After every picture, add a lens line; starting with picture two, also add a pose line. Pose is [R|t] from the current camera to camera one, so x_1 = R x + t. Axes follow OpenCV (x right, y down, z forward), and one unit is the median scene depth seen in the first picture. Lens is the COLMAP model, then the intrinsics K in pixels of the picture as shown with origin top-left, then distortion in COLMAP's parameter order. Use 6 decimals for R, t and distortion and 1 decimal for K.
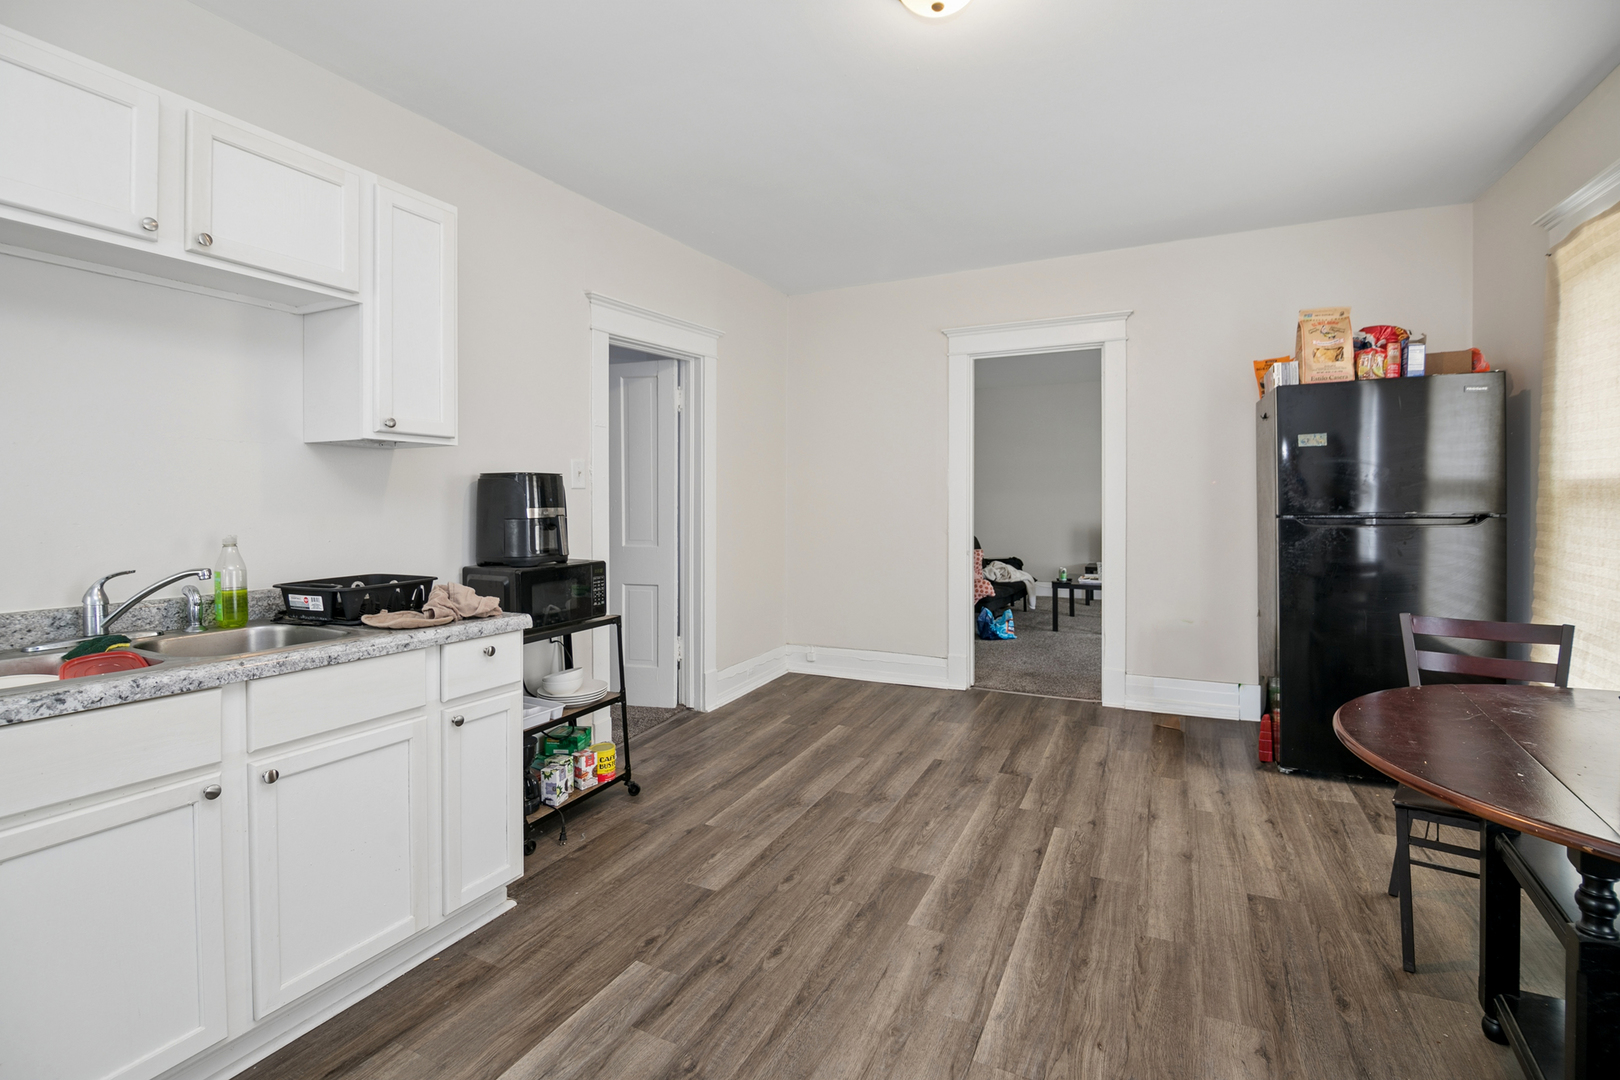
lens RADIAL K [[724.5, 0, 811.3], [0, 724.5, 498.0], [0, 0, 1]] dist [-0.003936, -0.004855]
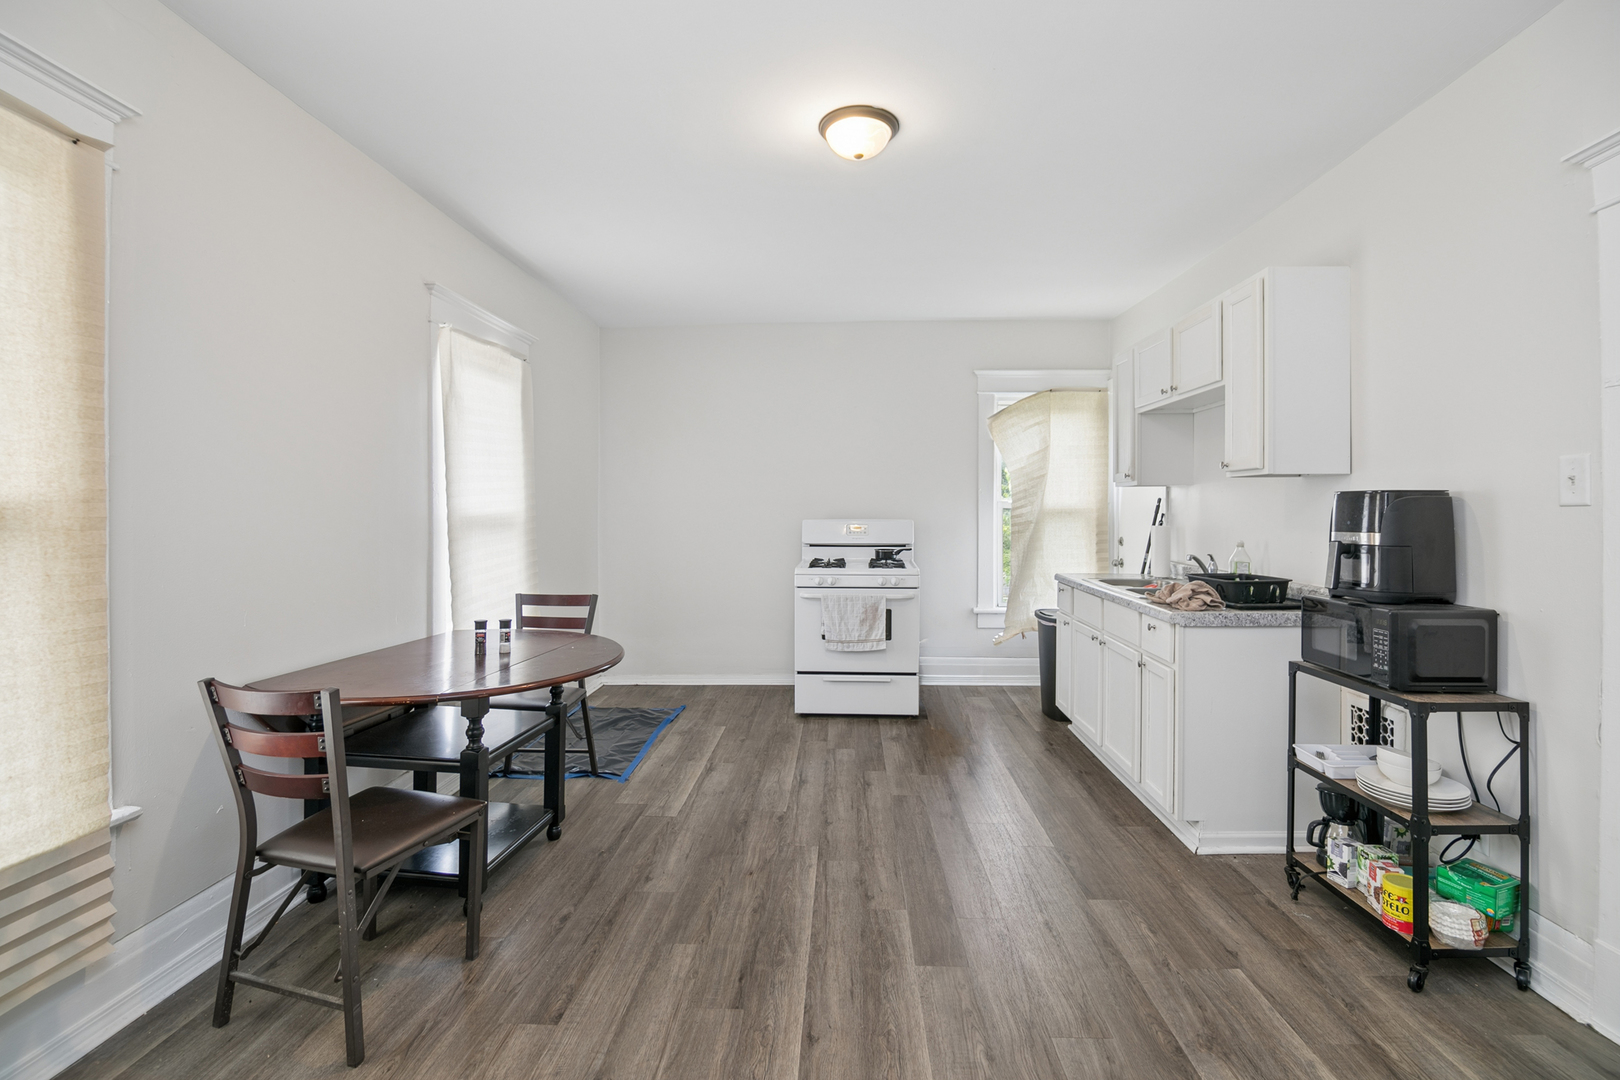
lens RADIAL K [[724.5, 0, 810.5], [0, 724.5, 525.4], [0, 0, 1]] dist [-0.003936, -0.004855]
pose [[-0.916610, 0.010939, -0.399633, 0.675666], [0.003889, 0.999822, 0.018447, -0.015815], [0.399763, 0.015355, -0.916490, 1.873916]]
